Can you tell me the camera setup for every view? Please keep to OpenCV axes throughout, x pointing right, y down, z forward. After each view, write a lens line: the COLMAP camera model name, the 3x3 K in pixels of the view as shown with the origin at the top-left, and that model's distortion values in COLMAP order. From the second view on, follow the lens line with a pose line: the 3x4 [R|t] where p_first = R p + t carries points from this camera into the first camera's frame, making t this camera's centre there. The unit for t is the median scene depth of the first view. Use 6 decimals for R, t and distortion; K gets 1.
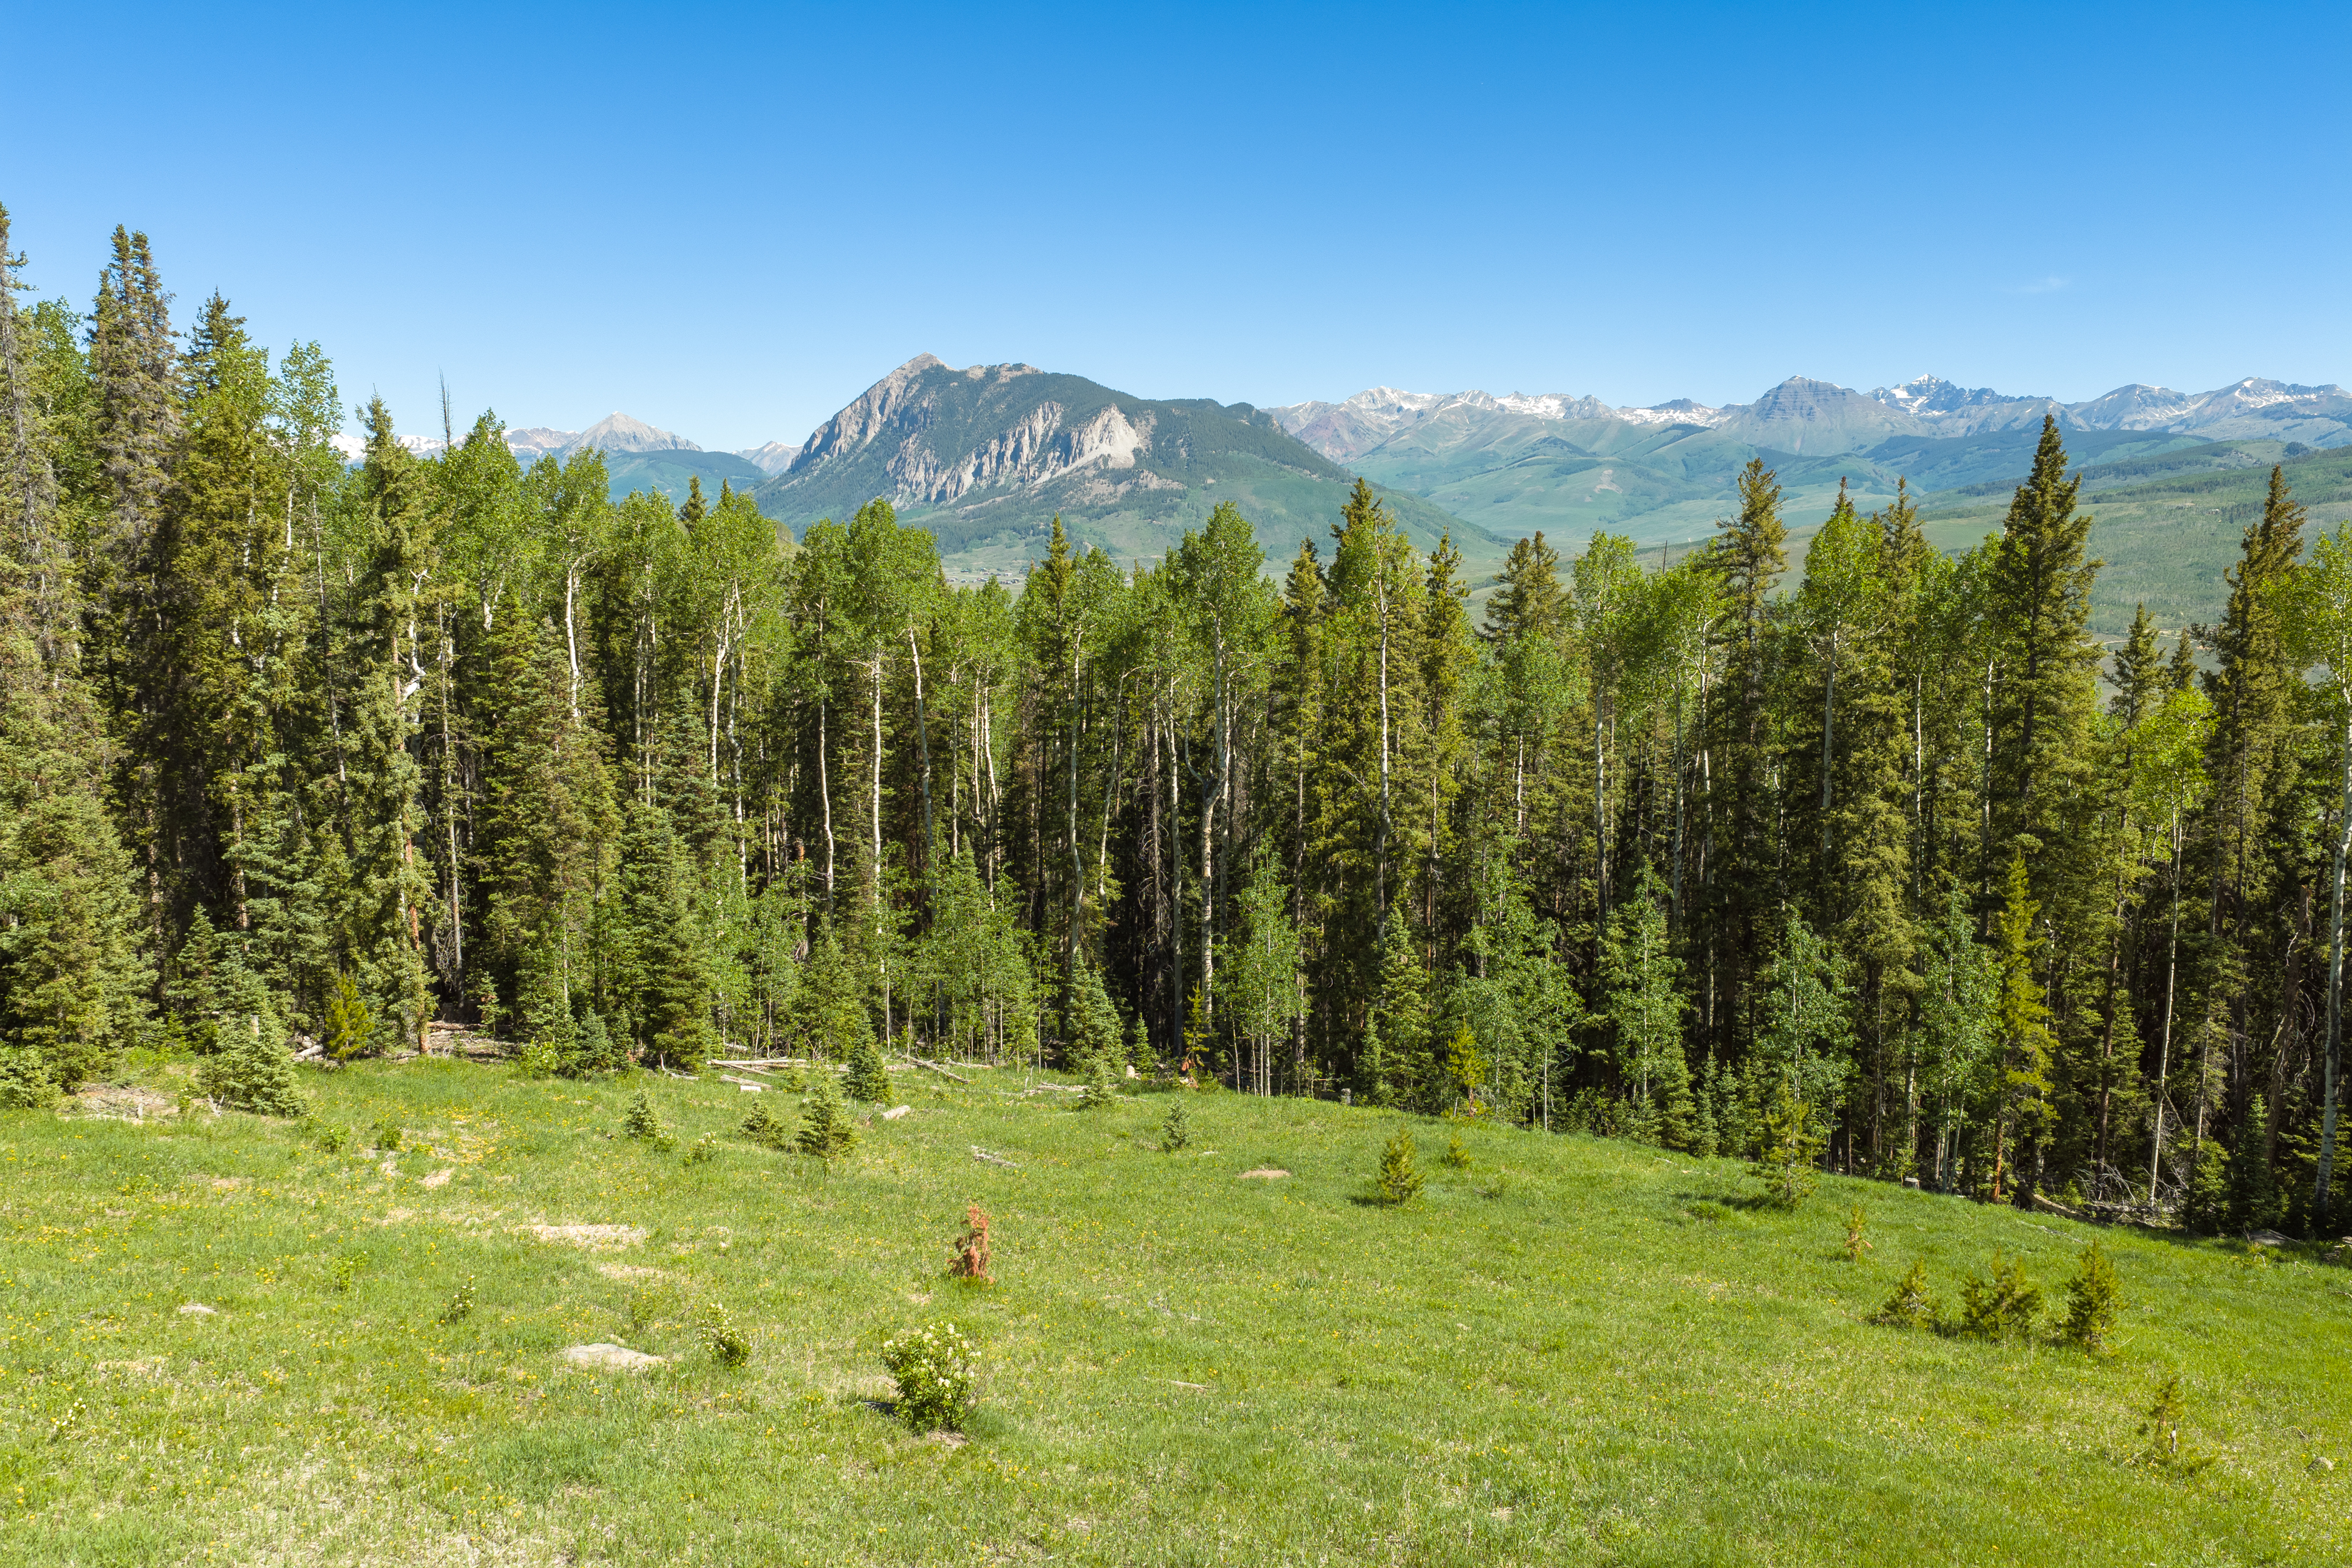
lens RADIAL K [[1934.6, 0, 1182.6], [0, 1934.6, 805.1], [0, 0, 1]] dist [0.019178, -0.038838]
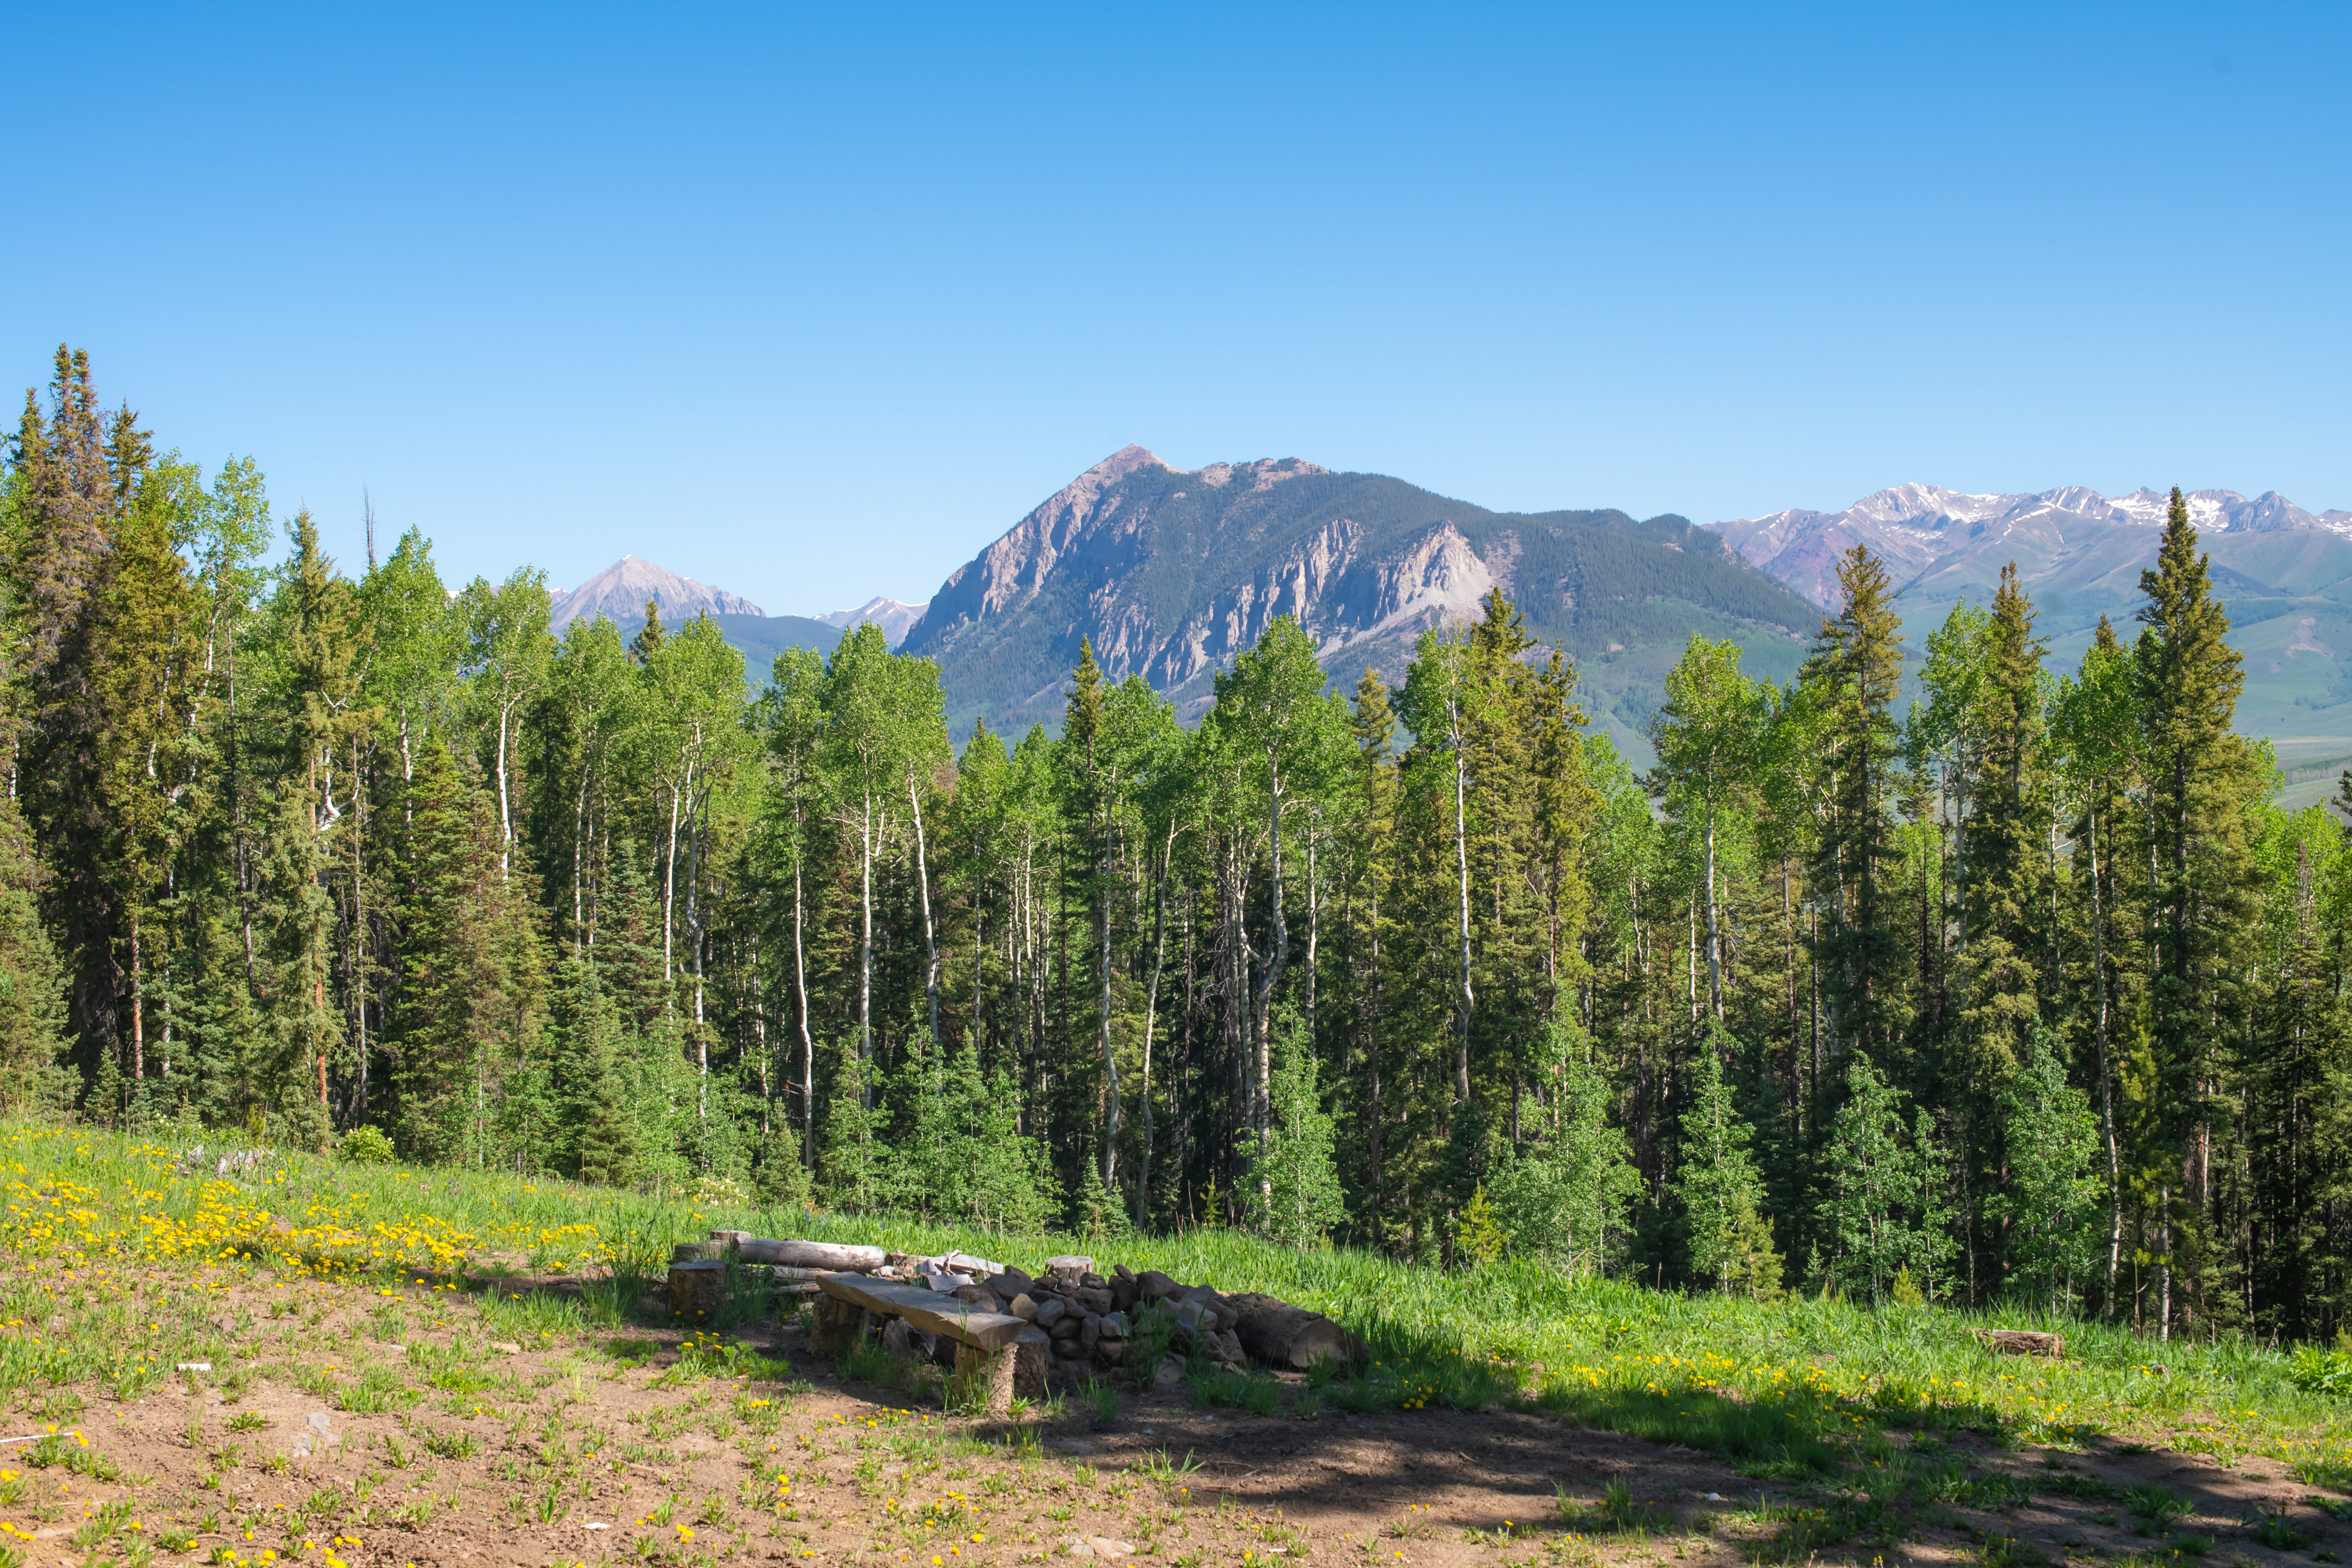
lens RADIAL K [[3358.6, 0, 1176.0], [0, 3358.6, 784.0], [0, 0, 1]] dist [-0.137685, 0.097452]
pose [[0.992920, -0.013961, -0.117960, 0.182797], [-0.001062, 0.991985, -0.126349, 0.117849], [0.118778, 0.125580, 0.984947, -0.493245]]
